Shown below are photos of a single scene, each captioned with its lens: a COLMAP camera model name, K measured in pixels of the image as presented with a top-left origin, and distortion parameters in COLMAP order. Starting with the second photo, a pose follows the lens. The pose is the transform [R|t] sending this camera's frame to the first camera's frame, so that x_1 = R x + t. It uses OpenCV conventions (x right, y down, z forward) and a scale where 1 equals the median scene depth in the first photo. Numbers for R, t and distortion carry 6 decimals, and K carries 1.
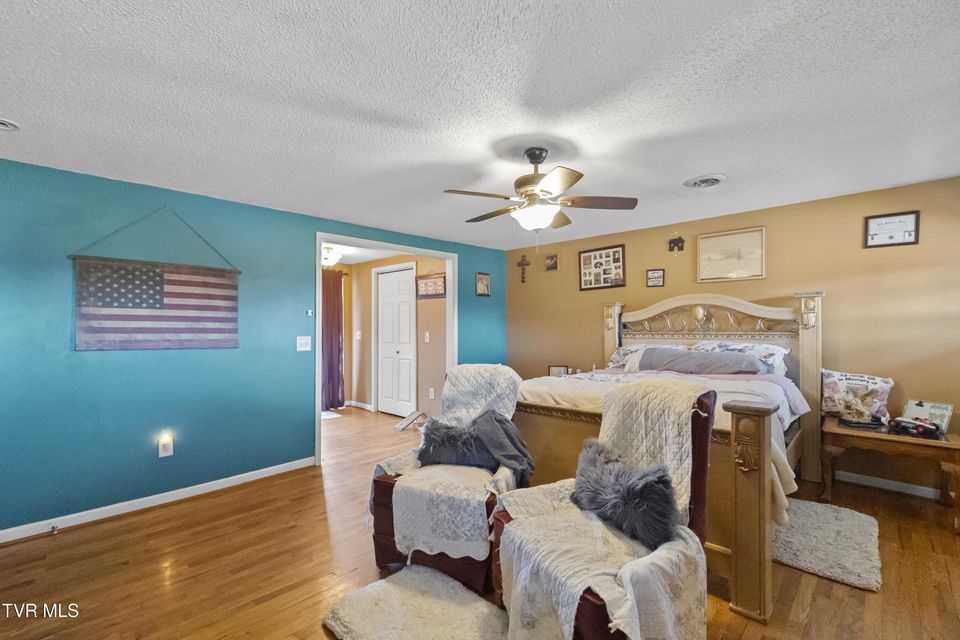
lens RADIAL K [[431.5, 0, 475.8], [0, 431.5, 328.8], [0, 0, 1]] dist [-0.000226, -0.000093]
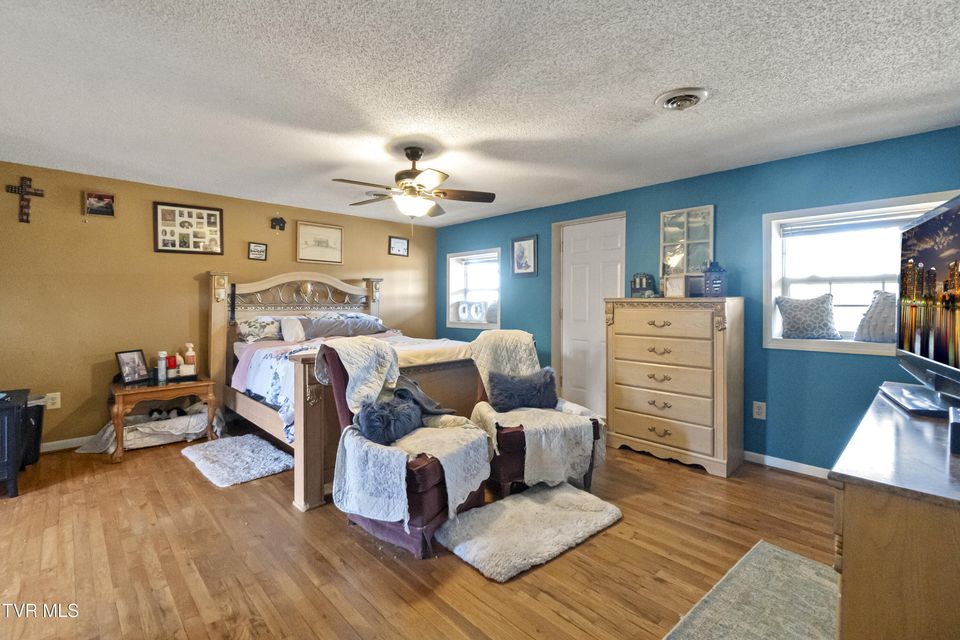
lens RADIAL K [[422.3, 0, 477.8], [0, 422.3, 312.0], [0, 0, 1]] dist [-0.000557, 0.000263]
pose [[0.055747, -0.019462, 0.998255, -0.568500], [-0.004776, 0.999793, 0.019759, 0.003361], [-0.998433, -0.005869, 0.055643, 0.433736]]
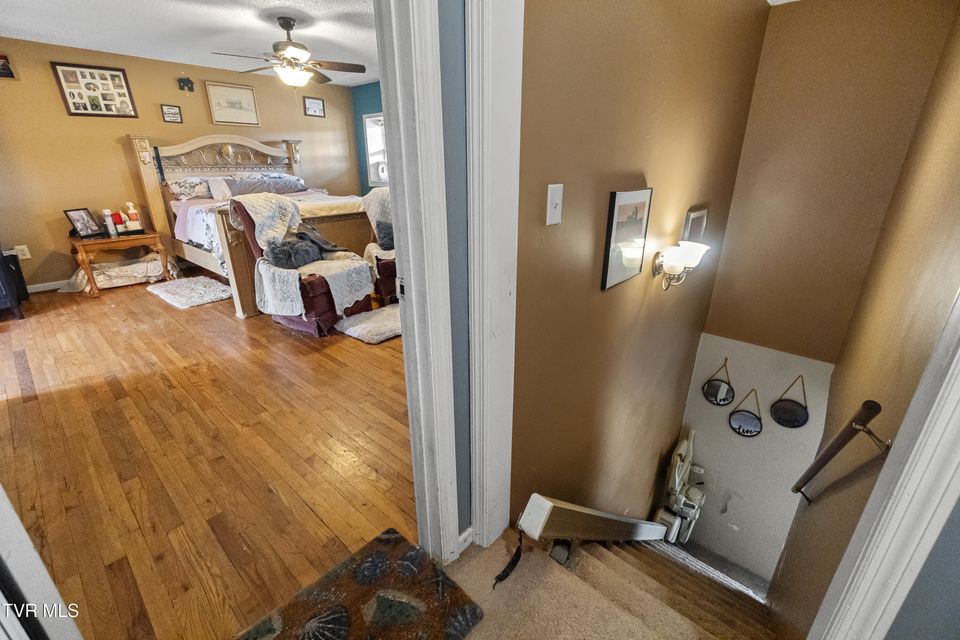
lens RADIAL K [[396.9, 0, 477.8], [0, 396.9, 314.5], [0, 0, 1]] dist [-0.000617, 0.000238]
pose [[-0.035284, -0.357669, 0.933182, -0.757411], [0.000533, 0.933756, 0.357909, -0.001776], [-0.999377, 0.013126, -0.032756, 0.265494]]
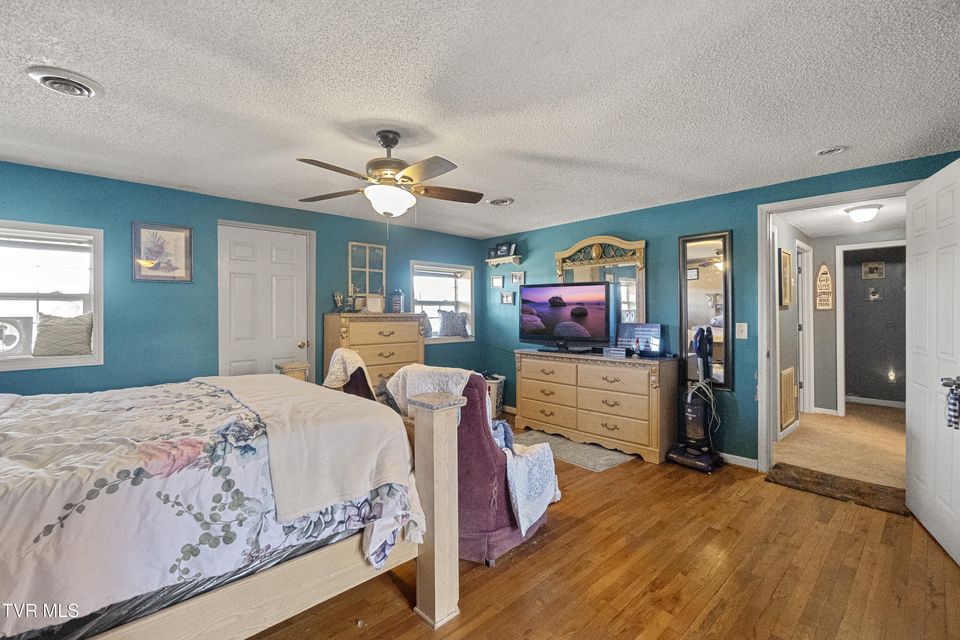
lens RADIAL K [[415.4, 0, 476.3], [0, 415.4, 316.8], [0, 0, 1]] dist [0.000062, 0.000123]
pose [[-0.995469, 0.008053, 0.094743, -0.080801], [0.008162, 0.999966, 0.000764, 0.000410], [-0.094734, 0.001534, -0.995501, 1.087031]]
